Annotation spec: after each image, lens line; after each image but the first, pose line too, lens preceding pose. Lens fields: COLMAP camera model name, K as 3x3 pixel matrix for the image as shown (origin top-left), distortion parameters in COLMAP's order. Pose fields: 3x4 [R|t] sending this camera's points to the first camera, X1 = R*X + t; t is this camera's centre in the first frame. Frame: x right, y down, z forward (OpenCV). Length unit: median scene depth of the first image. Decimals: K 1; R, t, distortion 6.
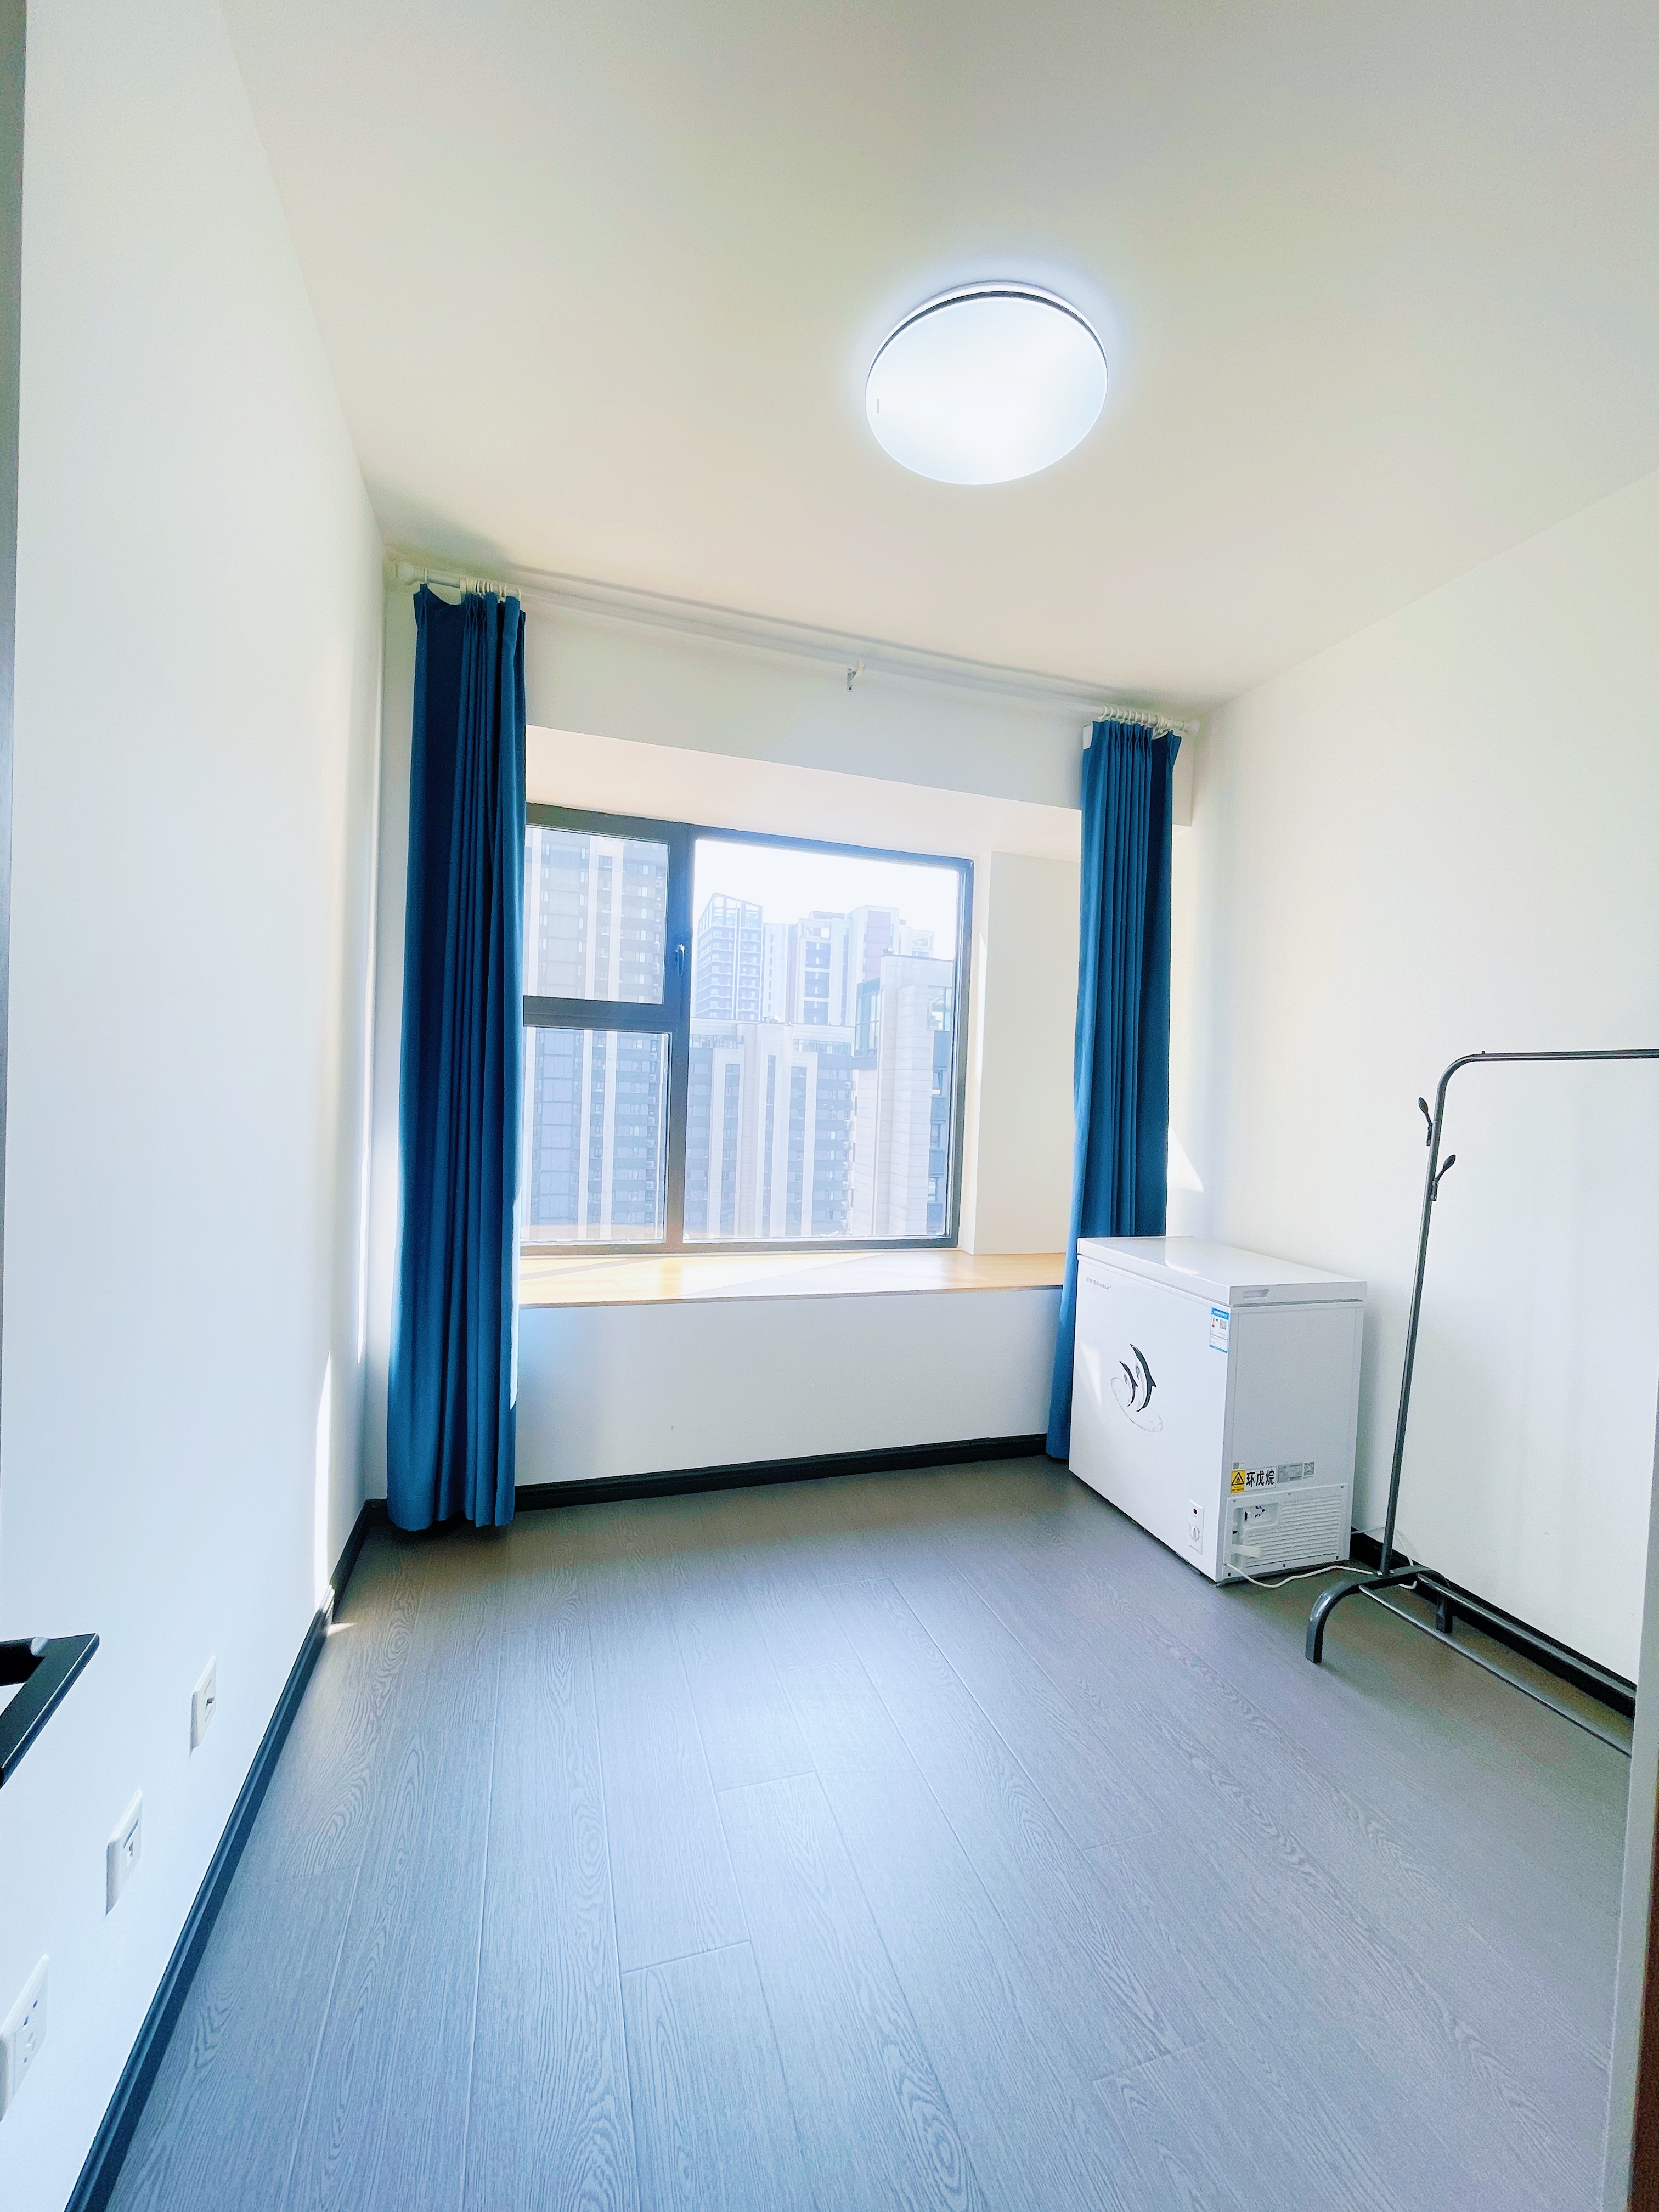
lens RADIAL K [[890.6, 0, 829.3], [0, 890.6, 1113.2], [0, 0, 1]] dist [0.001227, 0.000043]
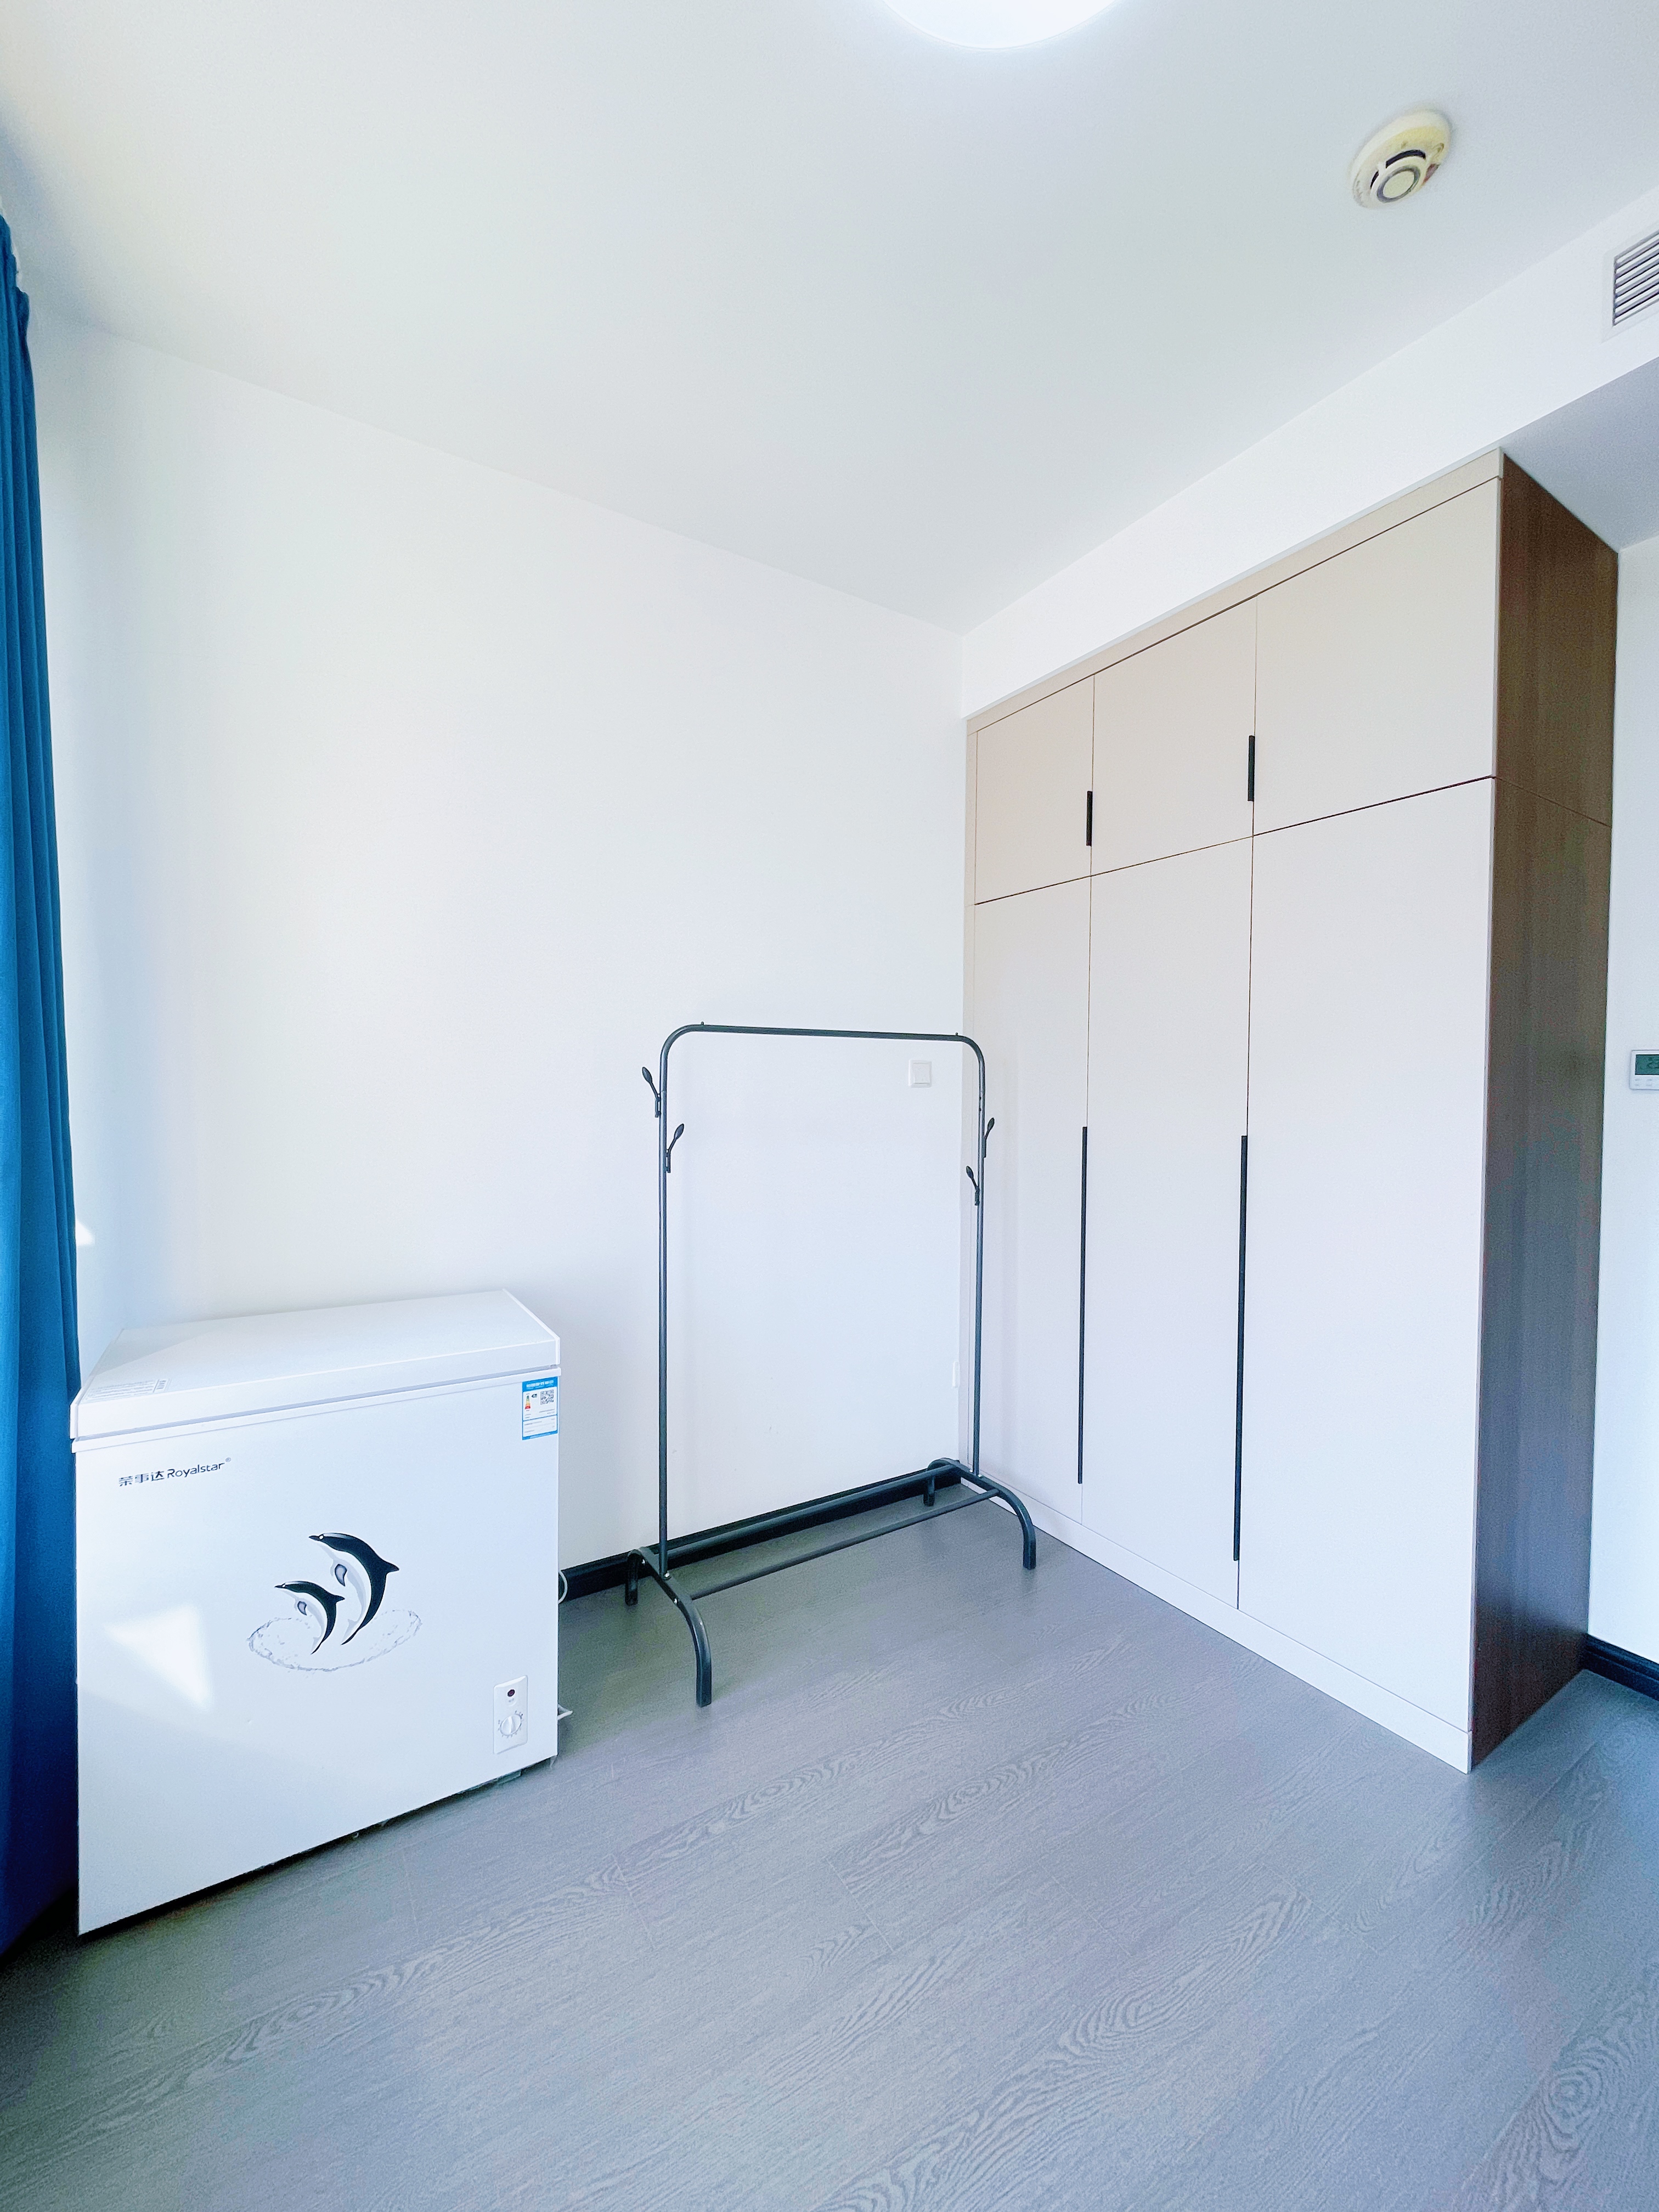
lens RADIAL K [[890.6, 0, 832.7], [0, 890.6, 1105.0], [0, 0, 1]] dist [0.001227, 0.000043]
pose [[-0.245096, -0.065923, 0.967255, -0.301009], [0.011302, 0.997423, 0.070843, -0.041841], [-0.969433, 0.028296, -0.243719, 1.043134]]
